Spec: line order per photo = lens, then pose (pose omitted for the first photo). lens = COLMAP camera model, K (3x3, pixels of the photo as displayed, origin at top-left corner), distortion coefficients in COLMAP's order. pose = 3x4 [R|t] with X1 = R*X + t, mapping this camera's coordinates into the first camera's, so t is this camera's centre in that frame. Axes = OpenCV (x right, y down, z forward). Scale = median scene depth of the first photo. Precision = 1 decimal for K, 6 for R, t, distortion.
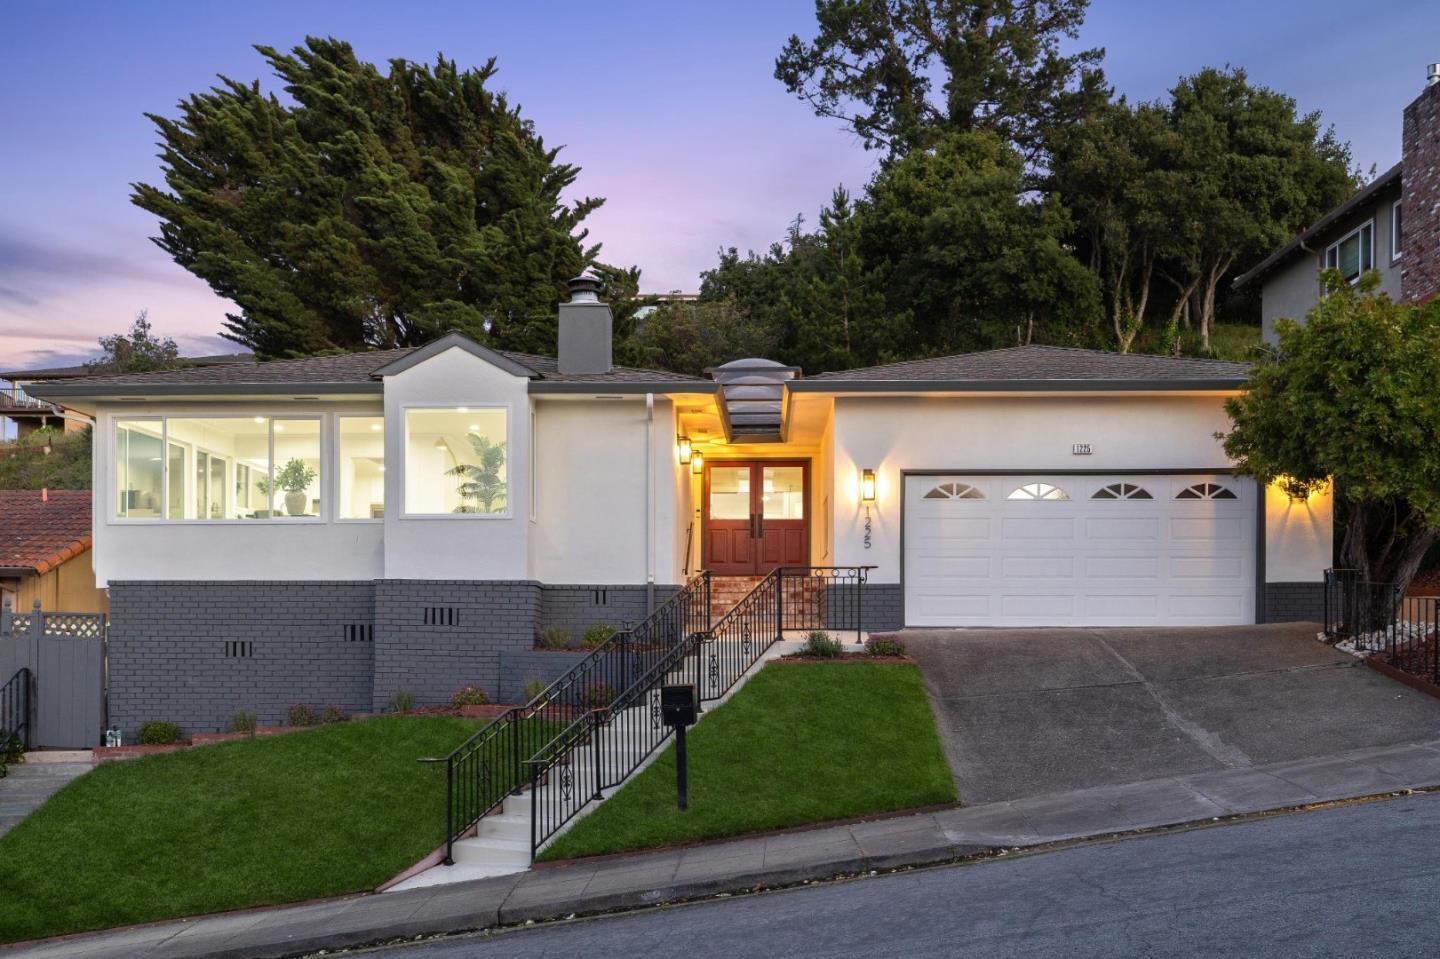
lens RADIAL K [[1304.5, 0, 715.8], [0, 1304.5, 438.7], [0, 0, 1]] dist [0.002344, -0.007530]
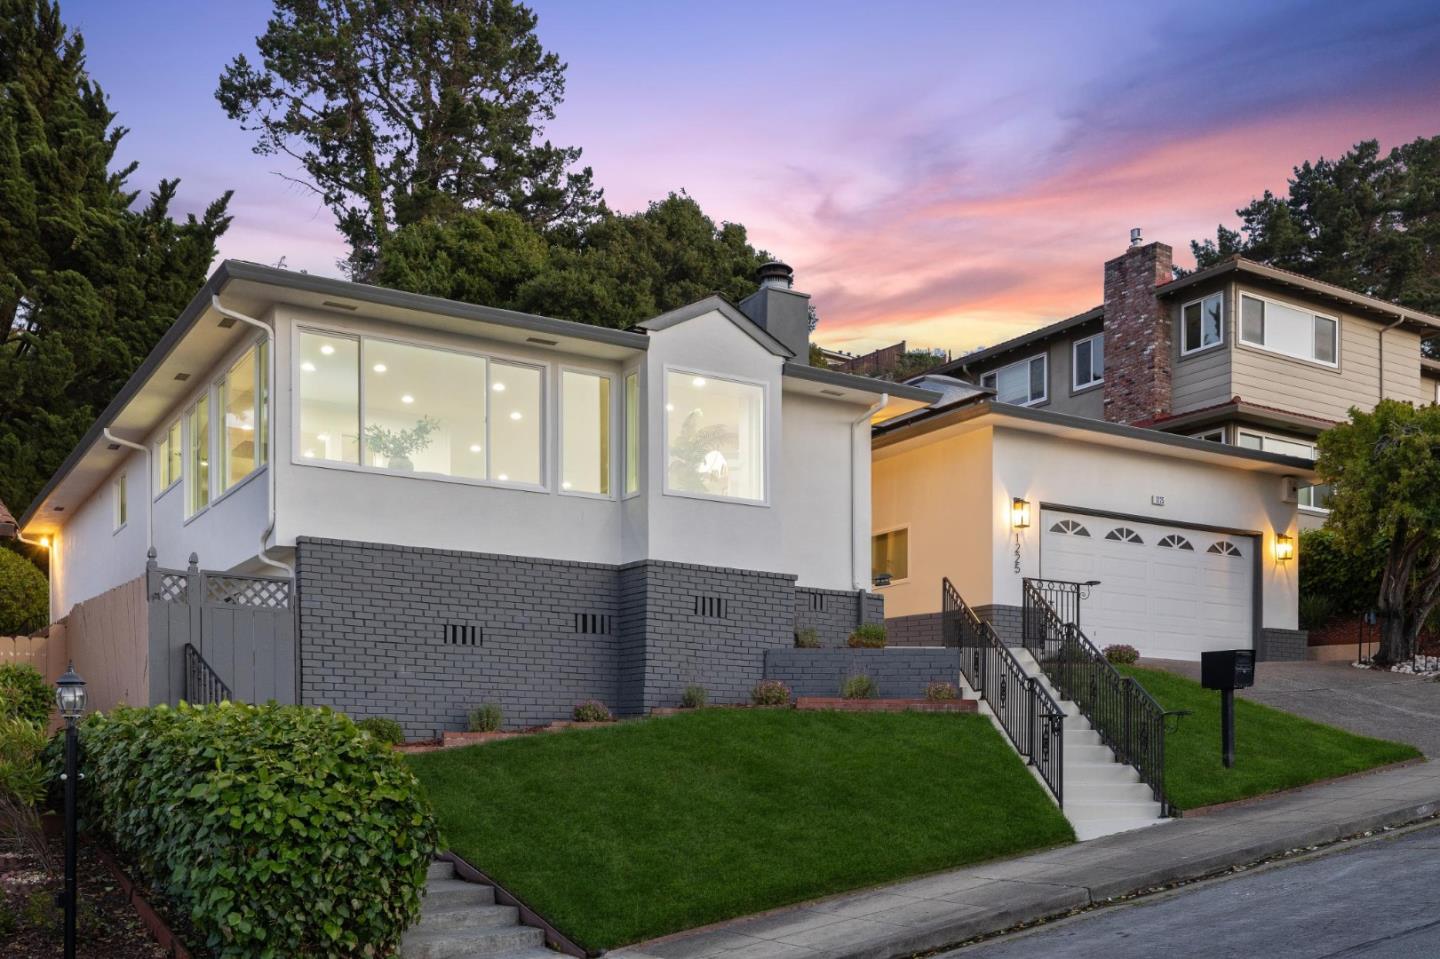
lens RADIAL K [[1441.6, 0, 637.5], [0, 1441.6, 558.5], [0, 0, 1]] dist [-0.019388, -0.021837]
pose [[0.853088, 0.085110, 0.514779, -0.725707], [-0.080681, 0.996257, -0.031010, 0.131253], [-0.515491, -0.015079, 0.856762, 0.174291]]
